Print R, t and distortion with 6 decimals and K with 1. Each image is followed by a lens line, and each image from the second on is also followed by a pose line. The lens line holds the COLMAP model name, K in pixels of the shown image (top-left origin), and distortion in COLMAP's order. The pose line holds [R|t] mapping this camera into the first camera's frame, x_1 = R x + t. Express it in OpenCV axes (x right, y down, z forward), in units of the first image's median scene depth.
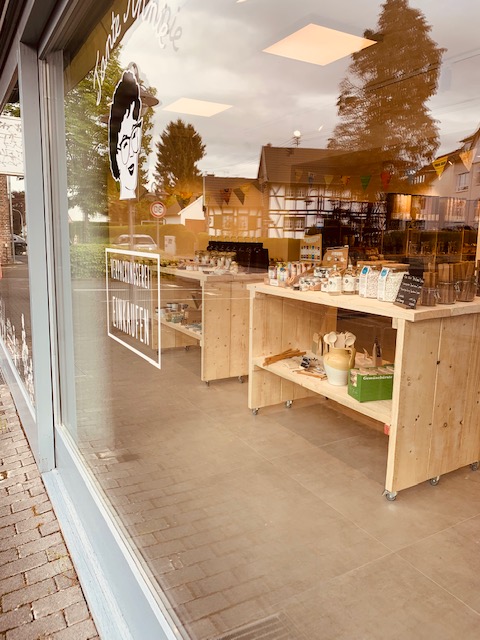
lens RADIAL K [[504.4, 0, 244.1], [0, 504.4, 324.2], [0, 0, 1]] dist [0.016505, -0.022068]
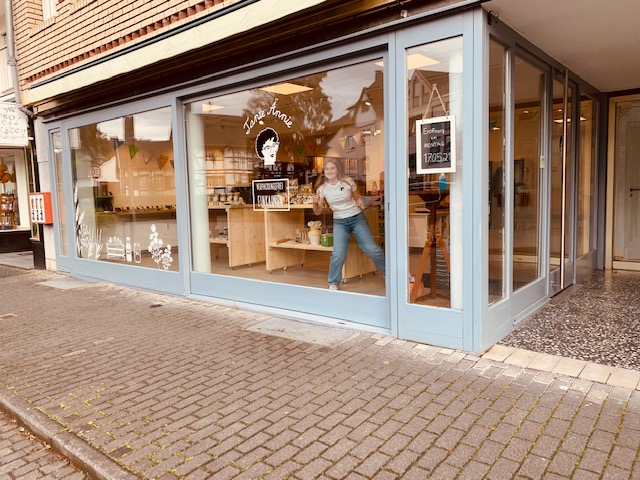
lens RADIAL K [[504.4, 0, 317.3], [0, 504.4, 236.2], [0, 0, 1]] dist [0.016505, -0.022068]
pose [[0.946698, -0.068620, 0.314730, -0.101294], [0.096816, 0.992485, -0.074829, 0.050396], [-0.307230, 0.101312, 0.946227, -0.220292]]
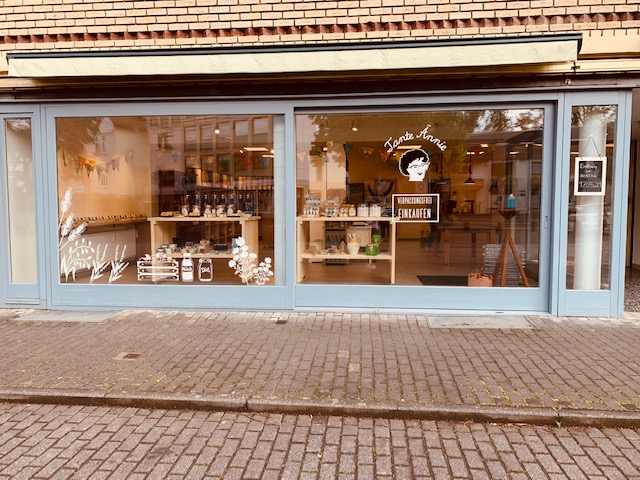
lens RADIAL K [[504.4, 0, 319.4], [0, 504.4, 236.2], [0, 0, 1]] dist [0.016505, -0.022068]
pose [[0.587383, -0.065204, 0.806678, -0.372109], [0.151569, 0.987976, -0.030507, 0.016458], [-0.794990, 0.140186, 0.590203, -0.058938]]
